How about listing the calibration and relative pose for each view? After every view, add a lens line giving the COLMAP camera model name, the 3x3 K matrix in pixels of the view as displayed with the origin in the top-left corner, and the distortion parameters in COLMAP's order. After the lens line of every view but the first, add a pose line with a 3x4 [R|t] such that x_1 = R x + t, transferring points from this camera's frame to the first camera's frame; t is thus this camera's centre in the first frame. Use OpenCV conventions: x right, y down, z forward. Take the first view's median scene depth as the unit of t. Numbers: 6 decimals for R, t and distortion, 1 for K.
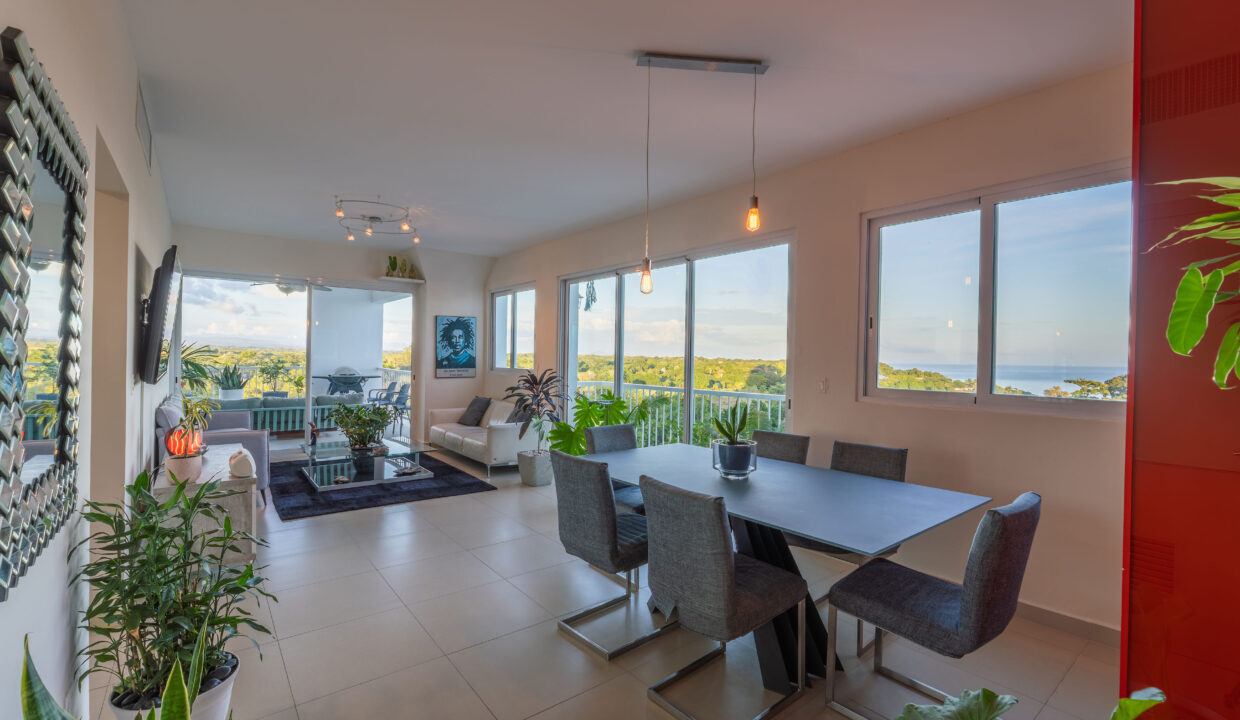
lens RADIAL K [[518.1, 0, 618.6], [0, 518.1, 357.2], [0, 0, 1]] dist [-0.007935, -0.000150]
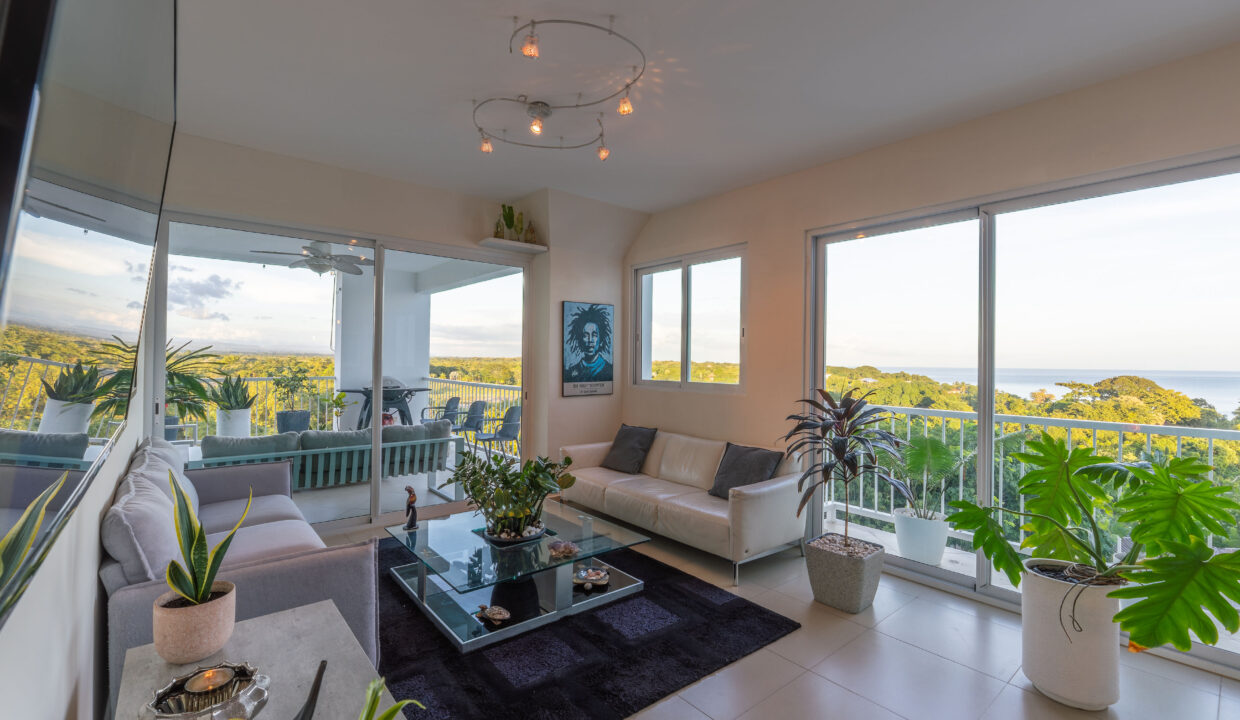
lens RADIAL K [[518.1, 0, 618.6], [0, 518.1, 357.2], [0, 0, 1]] dist [-0.007935, -0.000150]
pose [[0.999740, -0.002384, 0.022678, -0.294464], [0.002563, 0.999966, -0.007851, -0.004322], [-0.022659, 0.007907, 0.999712, 0.342293]]
